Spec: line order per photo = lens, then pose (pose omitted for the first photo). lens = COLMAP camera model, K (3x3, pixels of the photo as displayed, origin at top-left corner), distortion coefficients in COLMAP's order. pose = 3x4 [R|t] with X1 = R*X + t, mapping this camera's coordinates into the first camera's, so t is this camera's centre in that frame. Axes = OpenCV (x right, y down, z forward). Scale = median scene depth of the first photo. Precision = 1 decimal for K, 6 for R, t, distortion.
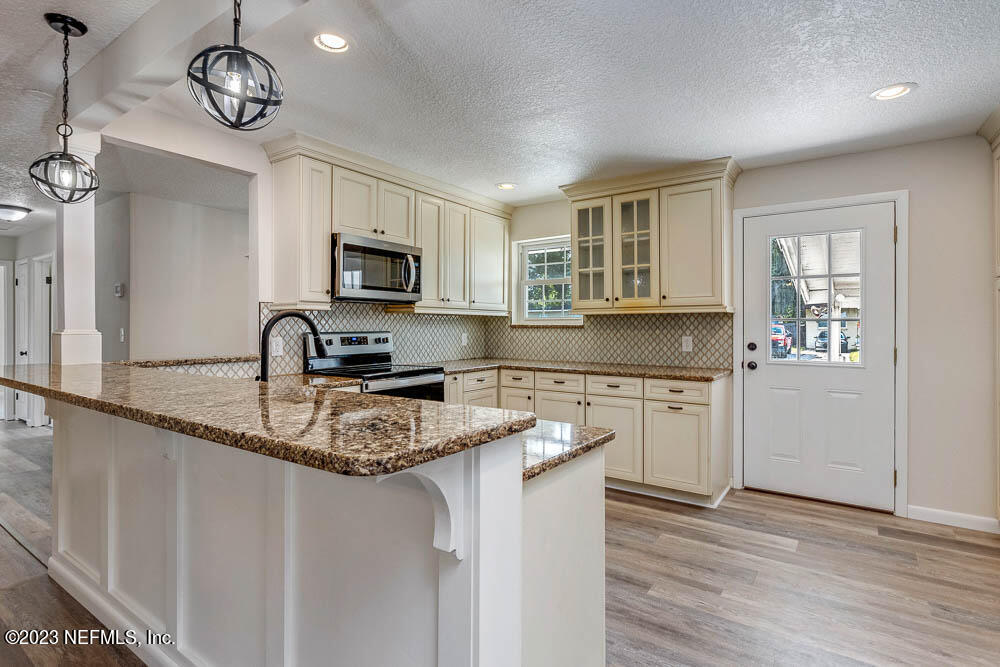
lens RADIAL K [[502.9, 0, 501.9], [0, 502.9, 323.4], [0, 0, 1]] dist [-0.001261, -0.002890]
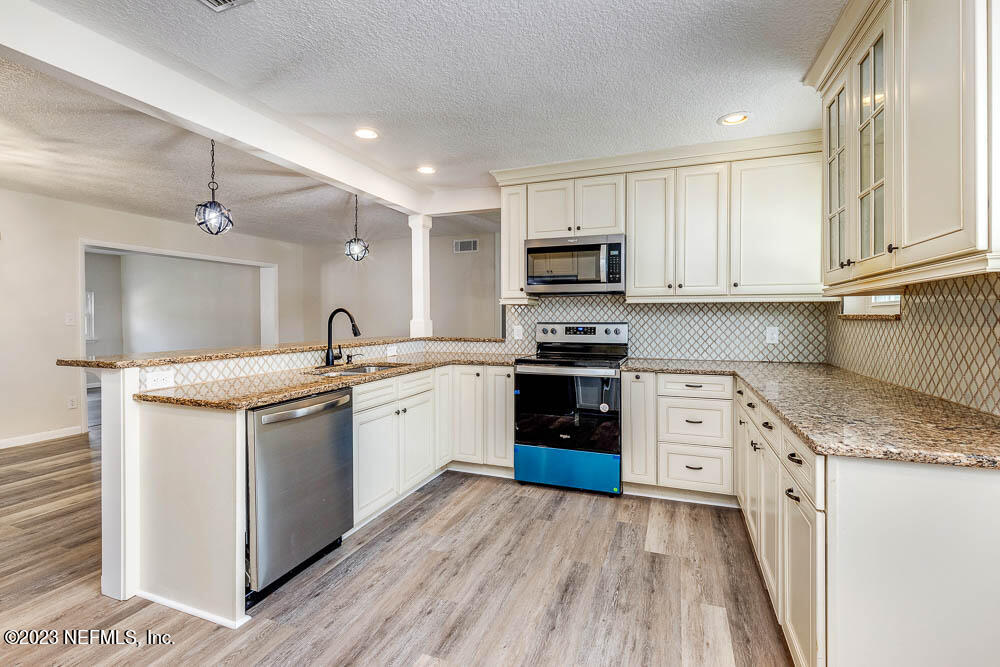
lens RADIAL K [[460.0, 0, 501.1], [0, 460.0, 319.3], [0, 0, 1]] dist [0.011150, -0.001624]
pose [[0.241482, 0.002569, -0.970402, 0.619023], [0.006652, 0.999969, 0.004302, 0.004288], [0.970383, -0.007494, 0.241457, 0.571803]]
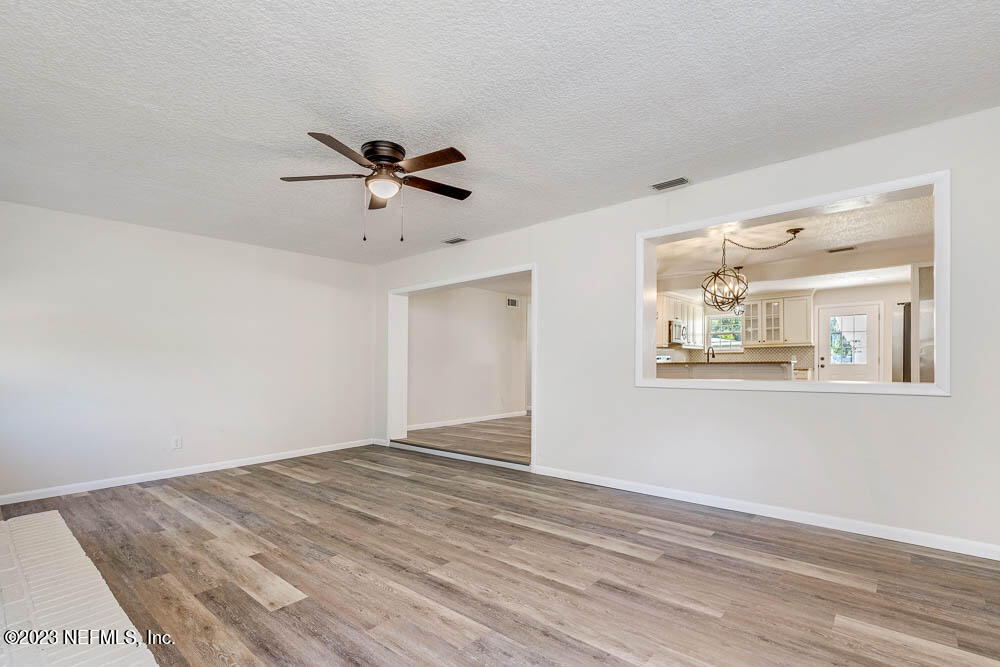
lens RADIAL K [[460.0, 0, 507.7], [0, 460.0, 368.9], [0, 0, 1]] dist [0.011150, -0.001624]
pose [[0.995119, -0.010033, -0.098172, -0.857717], [0.011507, 0.999829, 0.014463, 0.044648], [0.098011, -0.015522, 0.995064, -1.485948]]
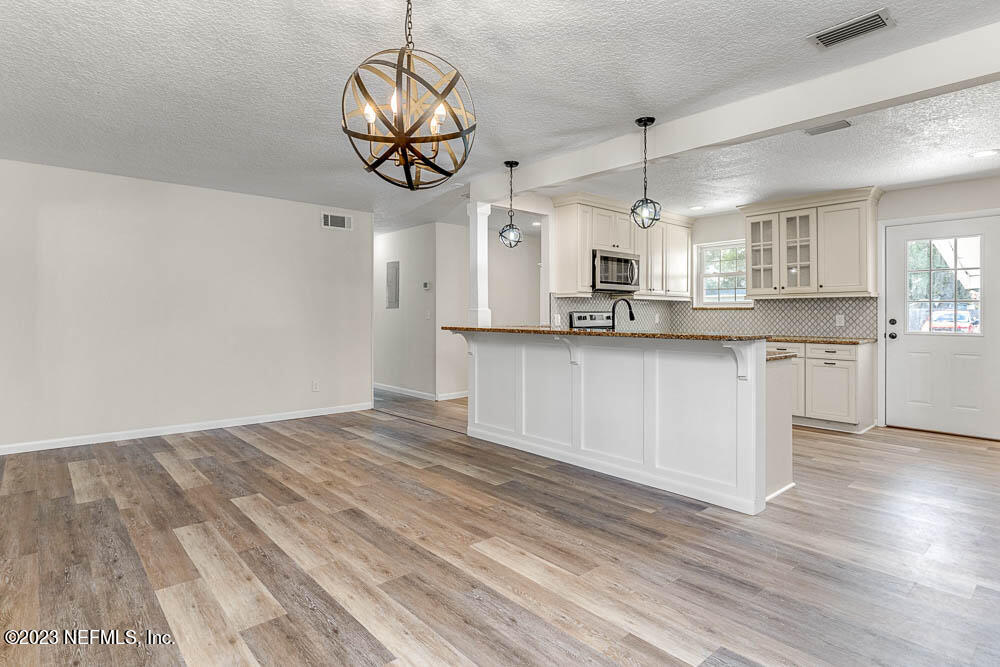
lens RADIAL K [[523.6, 0, 509.7], [0, 523.6, 313.4], [0, 0, 1]] dist [0.001891, -0.001917]
pose [[0.975943, -0.001485, -0.218019, -0.196616], [0.002427, 0.999989, 0.004052, 0.014959], [0.218011, -0.004484, 0.975936, -0.585611]]
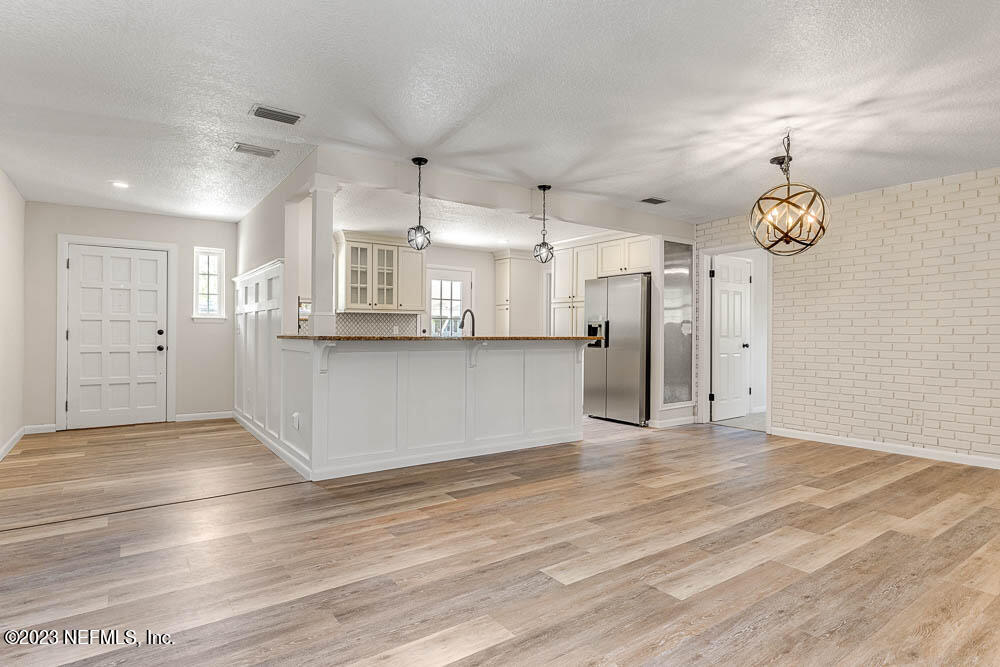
lens RADIAL K [[523.6, 0, 491.1], [0, 523.6, 330.1], [0, 0, 1]] dist [0.001891, -0.001917]
pose [[0.342173, 0.005424, 0.939621, -1.374363], [-0.012186, 0.999925, -0.001335, 0.038991], [-0.939558, -0.010993, 0.342214, 0.014280]]
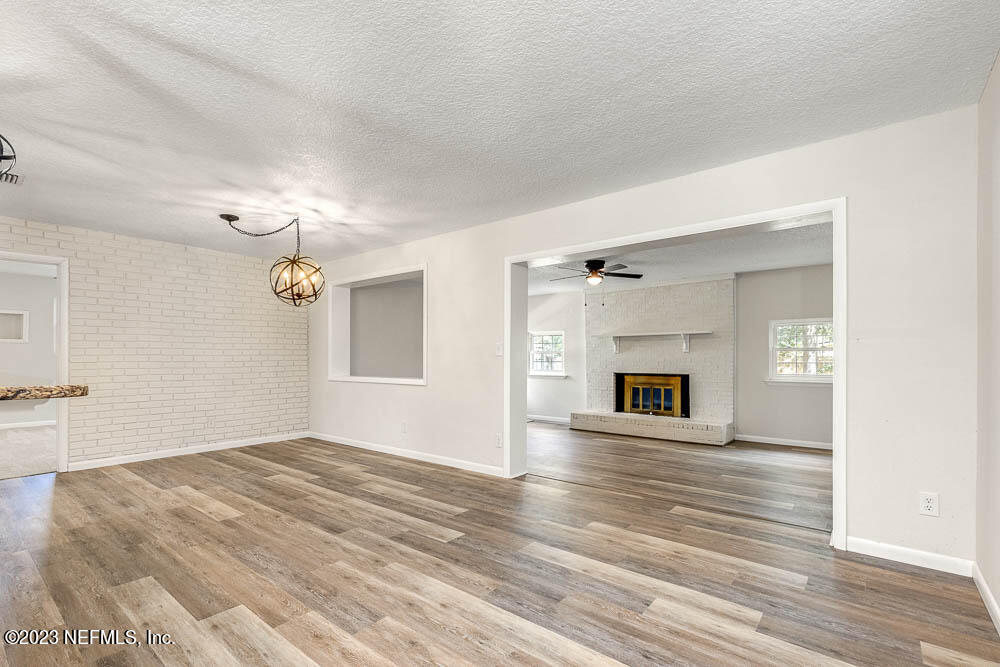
lens RADIAL K [[460.0, 0, 493.1], [0, 460.0, 362.6], [0, 0, 1]] dist [0.011150, -0.001624]
pose [[-0.996871, -0.004014, 0.078939, -0.915365], [-0.004100, 0.999991, -0.000921, 0.035839], [-0.078935, -0.001242, -0.996879, 0.869886]]
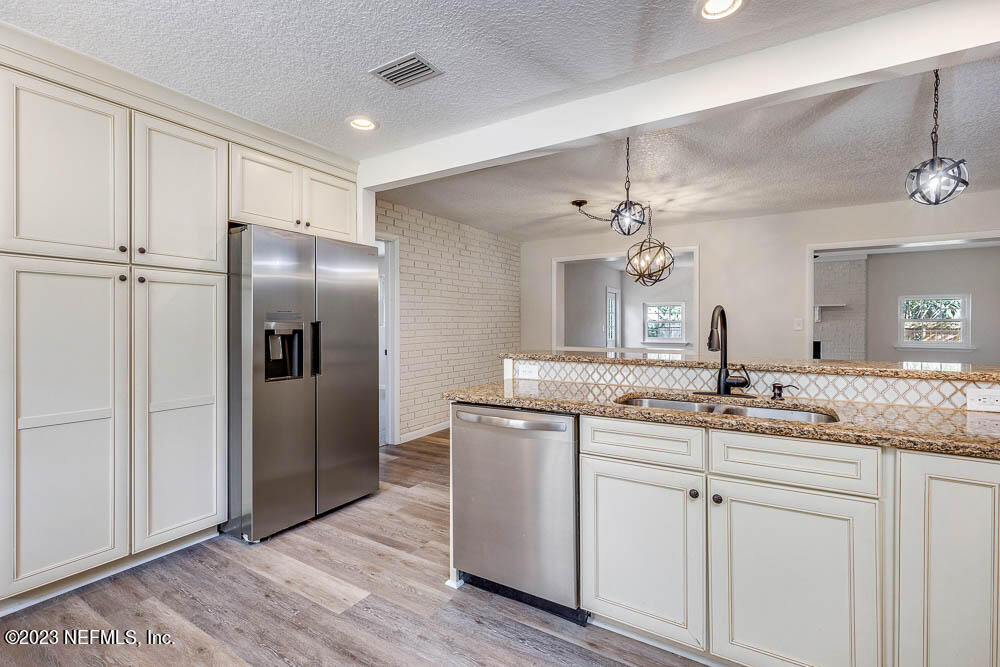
lens RADIAL K [[452.9, 0, 497.7], [0, 452.9, 325.0], [0, 0, 1]] dist [0.001145, -0.000494]
pose [[-0.998823, -0.001491, -0.048483, 0.054057], [-0.001326, 0.999993, -0.003432, 0.010366], [0.048488, -0.003363, -0.998818, 0.973651]]
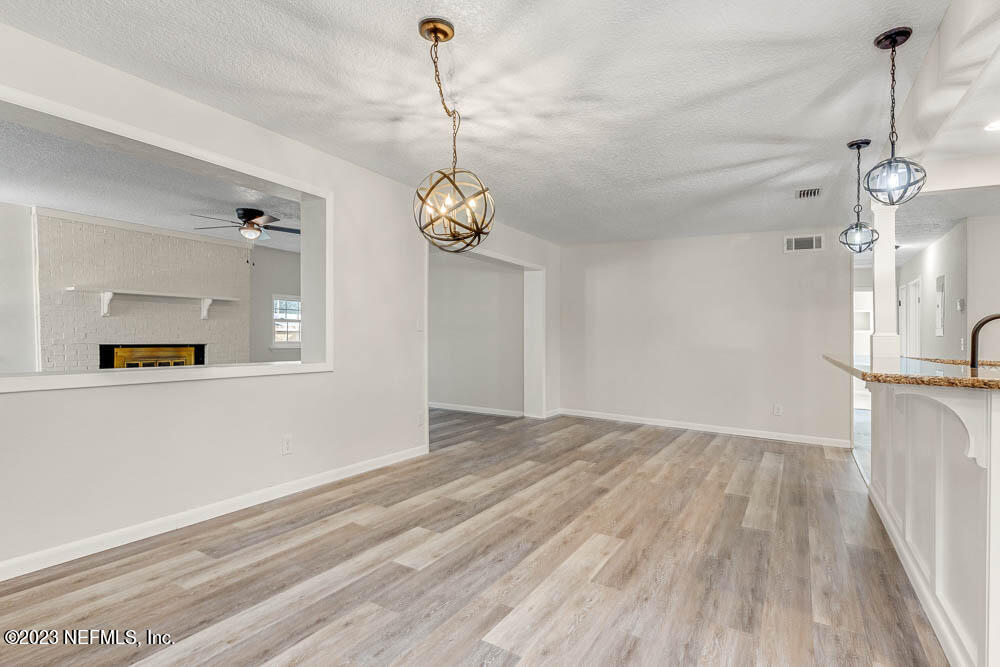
lens RADIAL K [[502.9, 0, 499.5], [0, 502.9, 327.5], [0, 0, 1]] dist [-0.001261, -0.002890]
pose [[0.073188, -0.013147, -0.997231, 0.342493], [-0.018653, 0.999720, -0.014548, 0.024965], [0.997144, 0.019667, 0.072922, -0.144669]]
